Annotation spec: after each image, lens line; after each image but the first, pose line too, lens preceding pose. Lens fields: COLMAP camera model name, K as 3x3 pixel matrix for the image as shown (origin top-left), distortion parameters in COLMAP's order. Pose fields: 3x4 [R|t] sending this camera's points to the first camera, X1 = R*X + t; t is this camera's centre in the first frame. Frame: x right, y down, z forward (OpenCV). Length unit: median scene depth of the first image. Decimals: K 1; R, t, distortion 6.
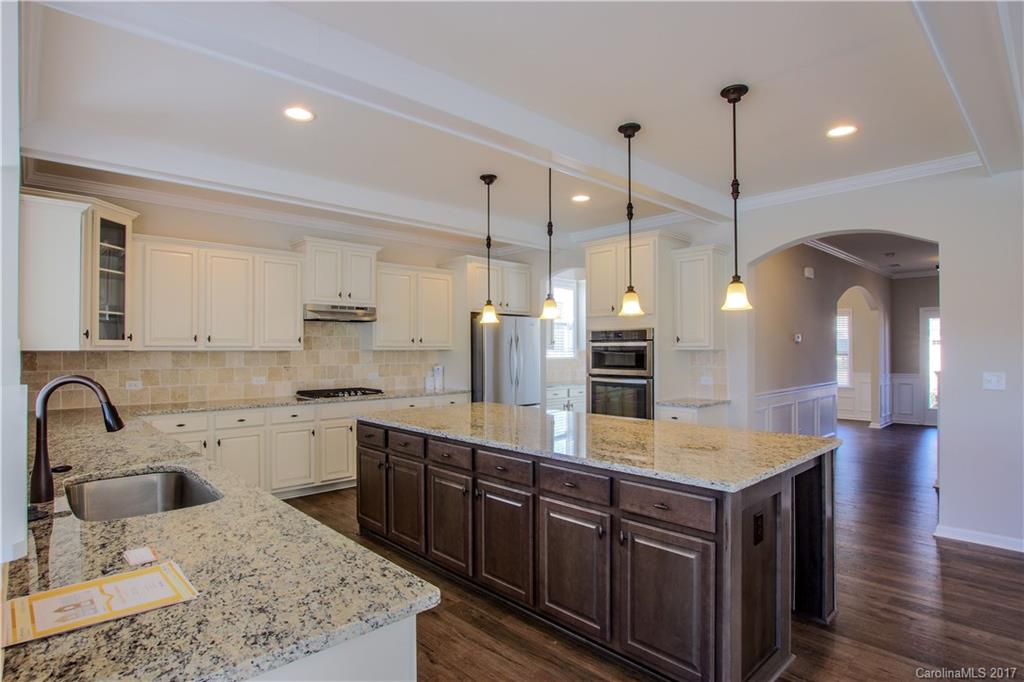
lens RADIAL K [[534.8, 0, 489.4], [0, 534.8, 349.4], [0, 0, 1]] dist [-0.031329, 0.003135]
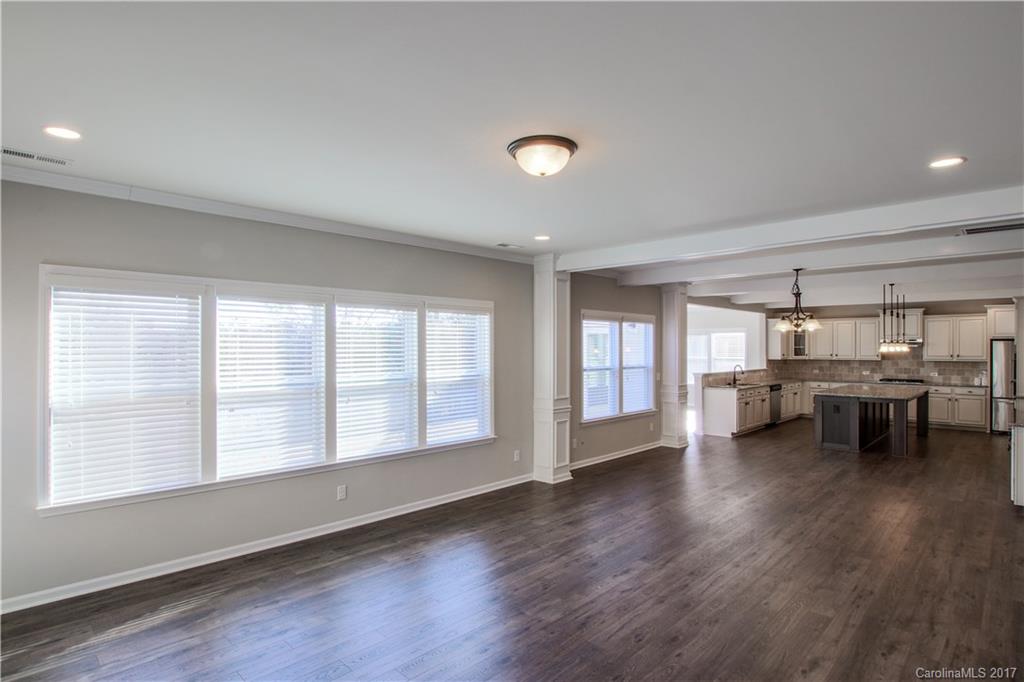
lens RADIAL K [[534.8, 0, 512.8], [0, 534.8, 341.5], [0, 0, 1]] dist [-0.031329, 0.003135]
pose [[0.080227, -0.008472, -0.996741, 1.787663], [-0.000422, 0.999963, -0.008534, -0.059736], [0.996777, 0.001105, 0.080221, -0.745138]]
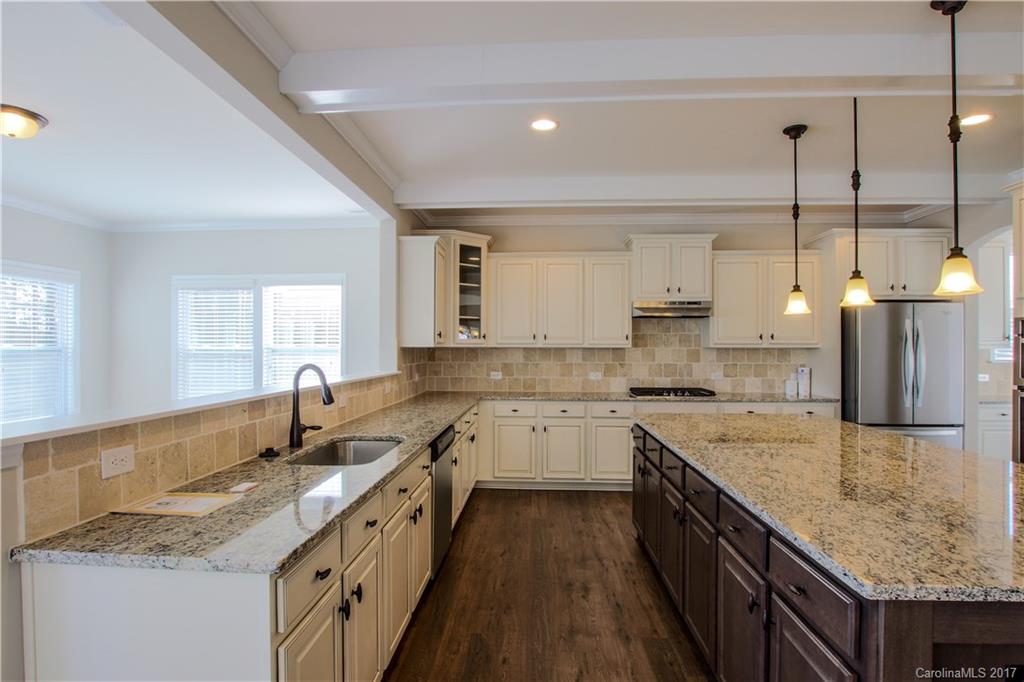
lens RADIAL K [[534.8, 0, 490.1], [0, 534.8, 346.9], [0, 0, 1]] dist [-0.031329, 0.003135]
pose [[0.689137, 0.003079, -0.724625, 0.203248], [-0.002352, 0.999995, 0.002012, -0.001095], [0.724628, 0.000318, 0.689141, 0.108970]]
